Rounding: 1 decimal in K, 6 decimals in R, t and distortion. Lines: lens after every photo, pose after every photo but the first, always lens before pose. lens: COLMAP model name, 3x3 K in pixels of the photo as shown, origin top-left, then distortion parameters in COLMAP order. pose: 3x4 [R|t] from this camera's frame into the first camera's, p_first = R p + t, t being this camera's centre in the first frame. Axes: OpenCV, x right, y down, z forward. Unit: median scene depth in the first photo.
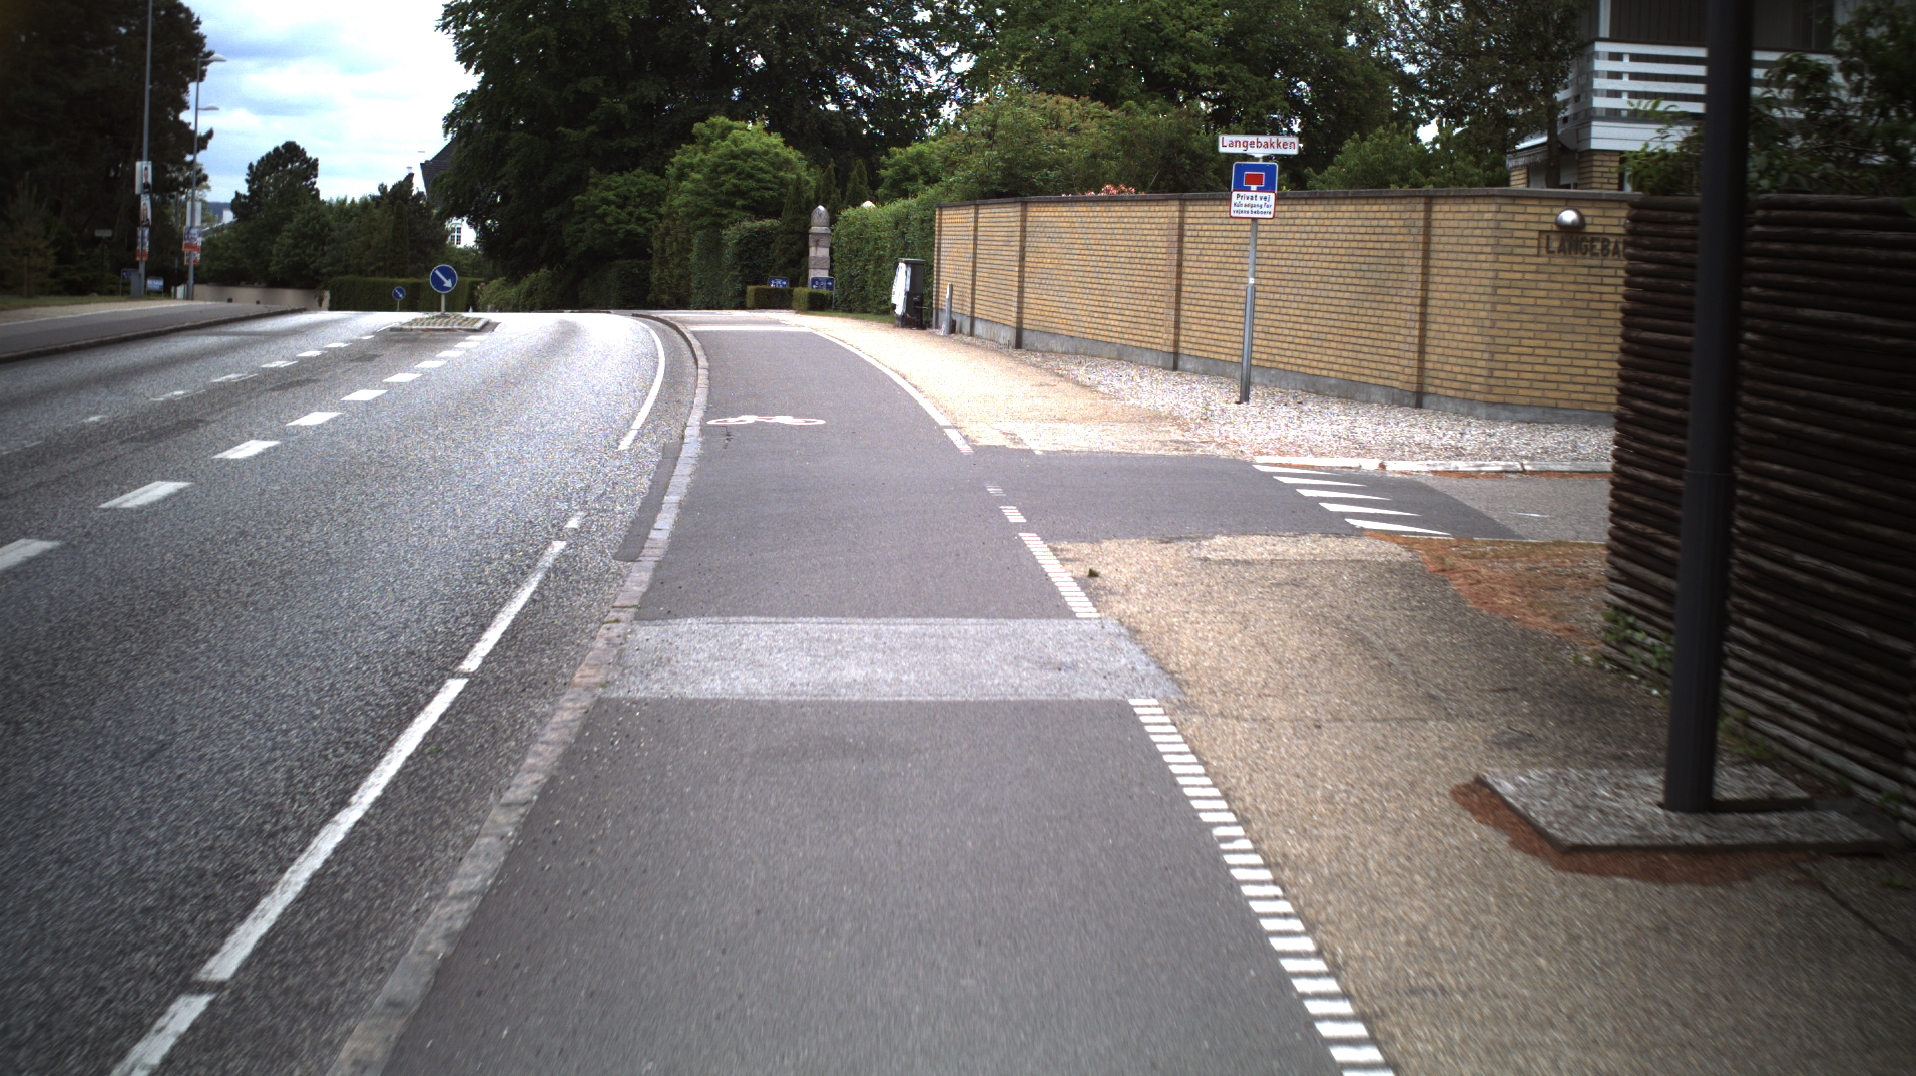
lens RADIAL K [[3399.0, 0, 963.2], [0, 3399.0, 541.4], [0, 0, 1]] dist [-0.246781, 0.000000]
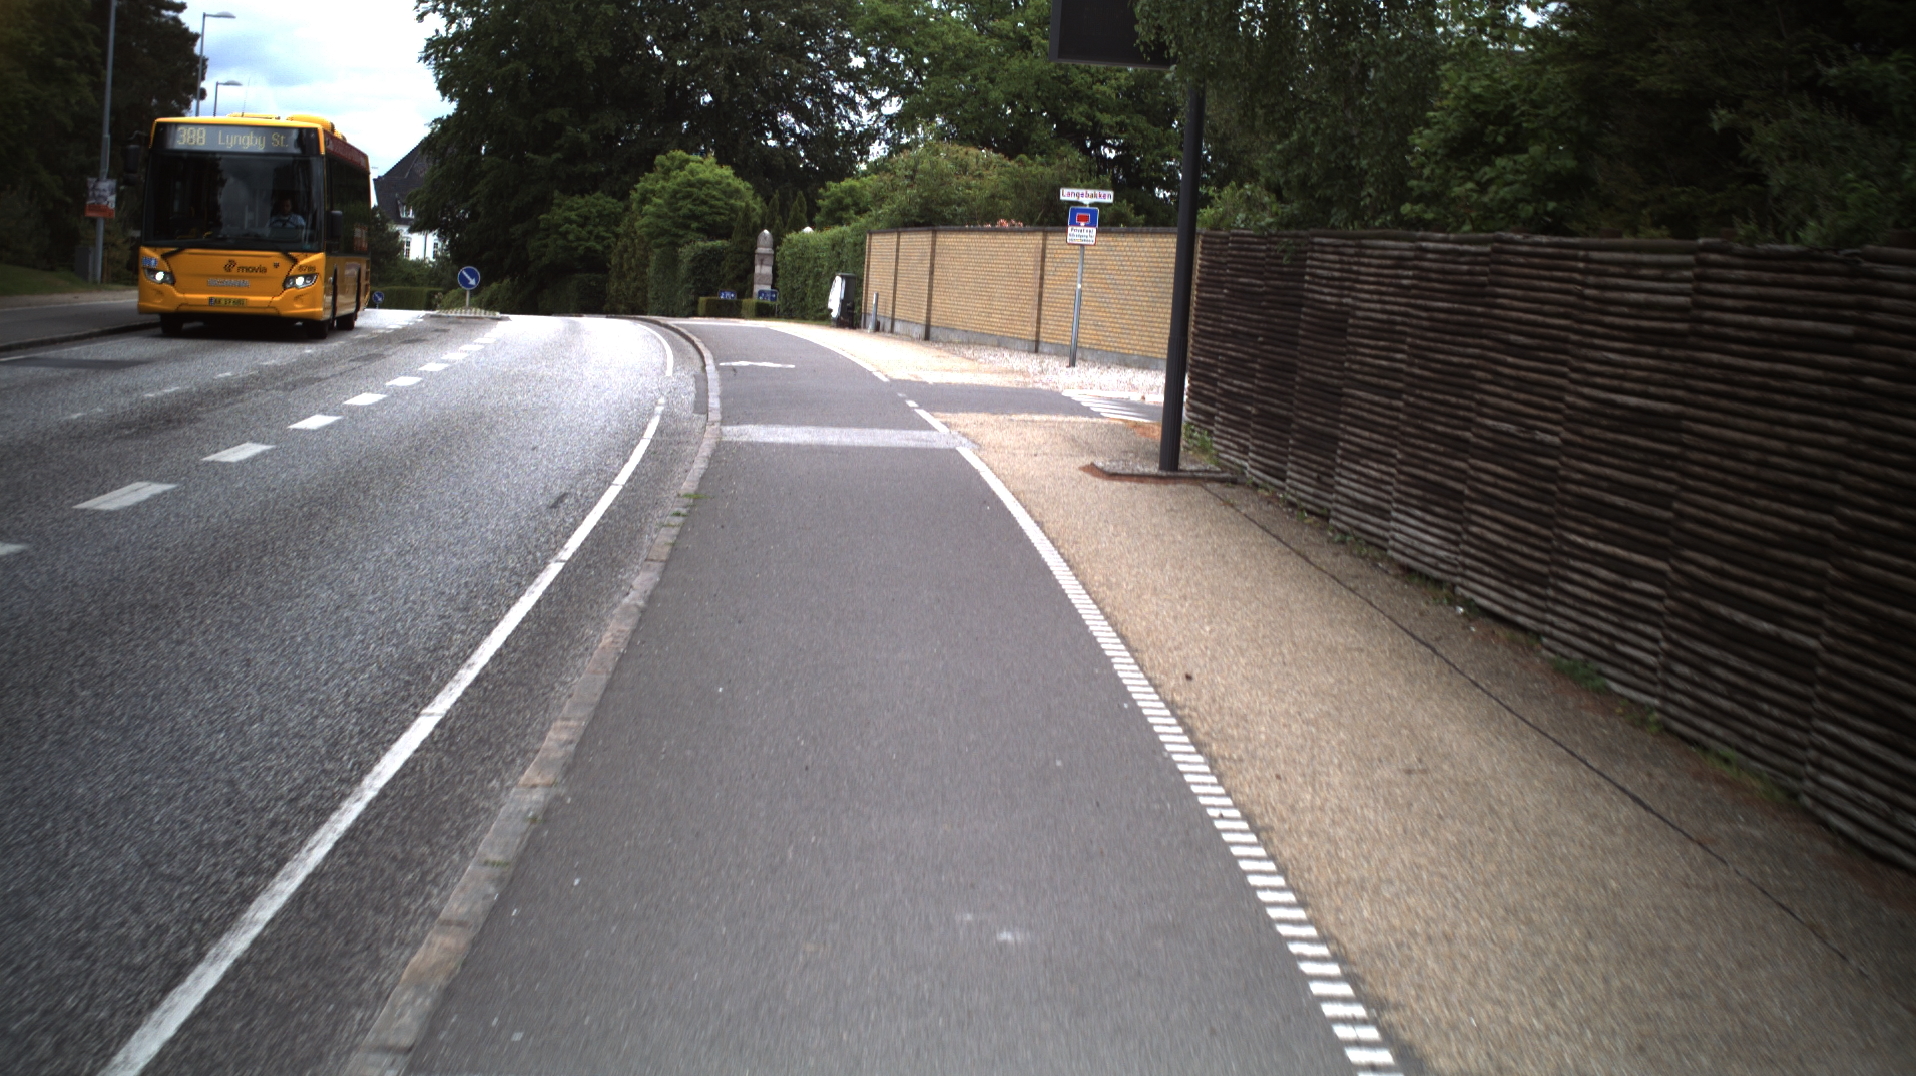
lens RADIAL K [[3399.0, 0, 954.1], [0, 3399.0, 532.5], [0, 0, 1]] dist [-0.246781, 0.000000]
pose [[0.999313, 0.029781, 0.022070, -0.000058], [-0.029517, 0.999490, -0.012190, 0.015936], [-0.022422, 0.011530, 0.999682, -0.152621]]
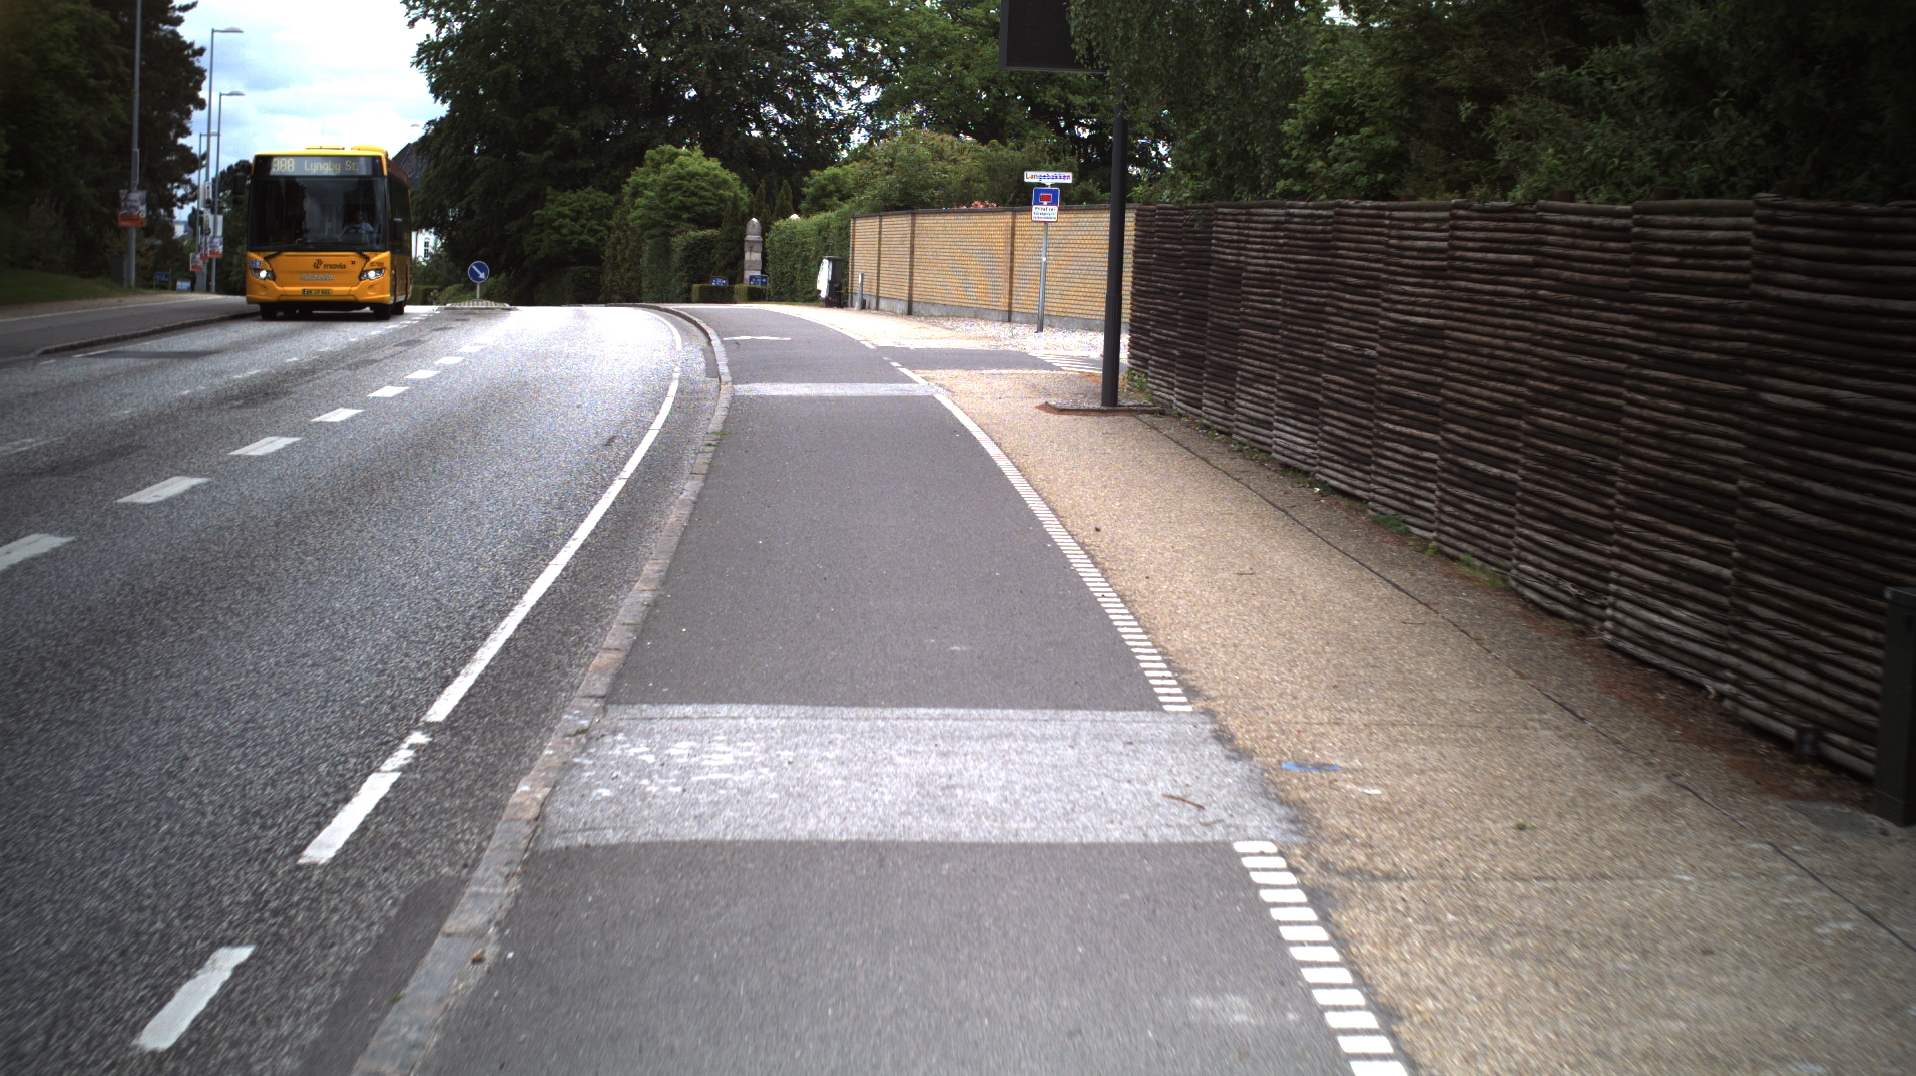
lens RADIAL K [[3399.0, 0, 959.4], [0, 3399.0, 540.3], [0, 0, 1]] dist [-0.246781, 0.000000]
pose [[0.999665, -0.002568, 0.025739, 0.000069], [0.002692, 0.999985, -0.004786, 0.021193], [-0.025726, 0.004854, 0.999657, -0.203544]]
